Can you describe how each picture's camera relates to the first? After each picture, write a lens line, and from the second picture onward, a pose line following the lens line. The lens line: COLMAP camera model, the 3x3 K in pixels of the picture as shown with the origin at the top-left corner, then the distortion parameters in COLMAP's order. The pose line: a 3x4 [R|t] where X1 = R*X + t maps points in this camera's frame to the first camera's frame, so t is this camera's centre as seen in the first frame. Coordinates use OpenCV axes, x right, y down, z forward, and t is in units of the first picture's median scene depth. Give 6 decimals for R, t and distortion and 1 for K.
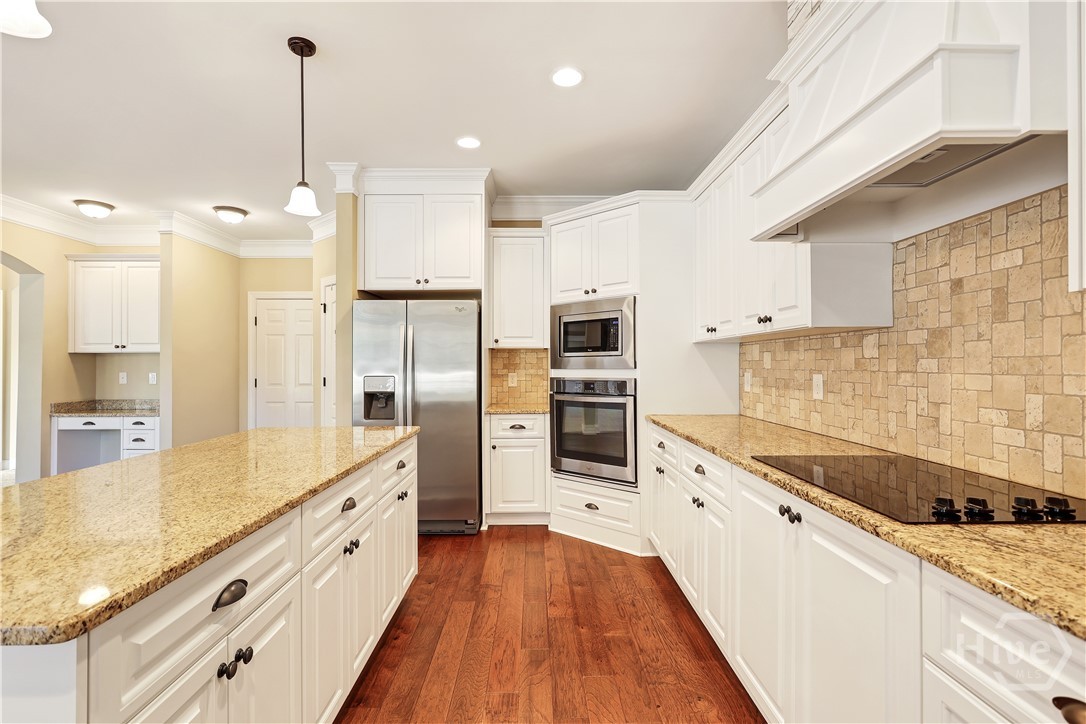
lens RADIAL K [[518.6, 0, 543.8], [0, 518.6, 362.7], [0, 0, 1]] dist [-0.004826, 0.003573]
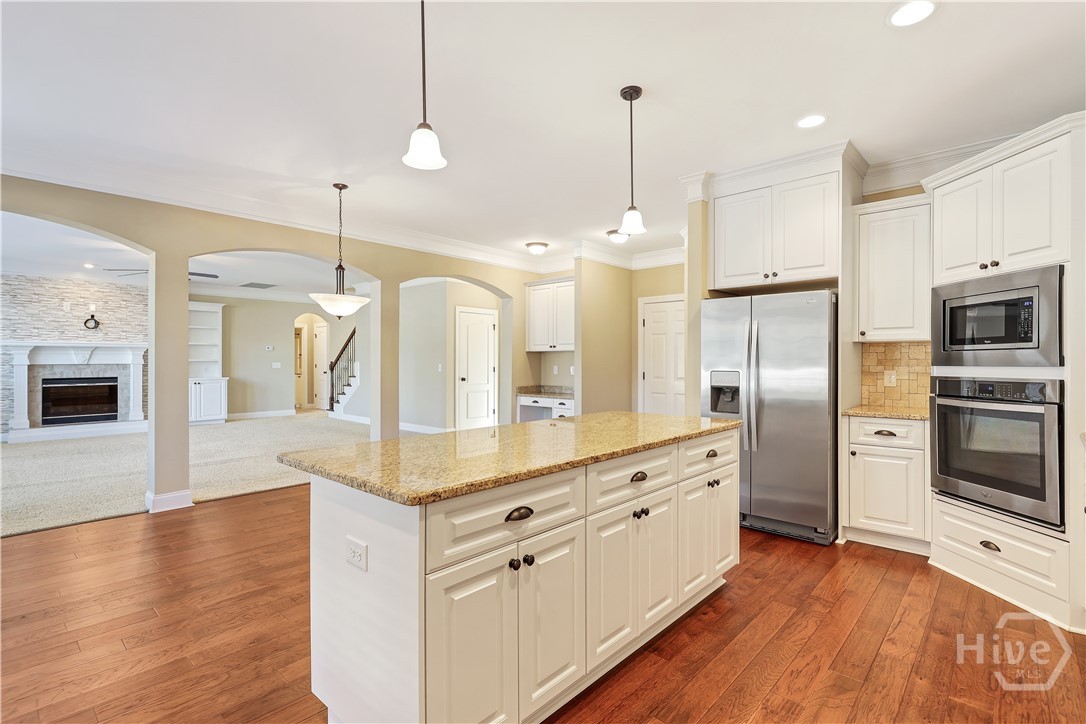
lens RADIAL K [[518.6, 0, 543.3], [0, 518.6, 362.9], [0, 0, 1]] dist [-0.004826, 0.003573]
pose [[0.728228, 0.005474, -0.685313, 0.141517], [0.000193, 0.999966, 0.008193, 0.000686], [0.685335, -0.006099, 0.728202, -0.008122]]
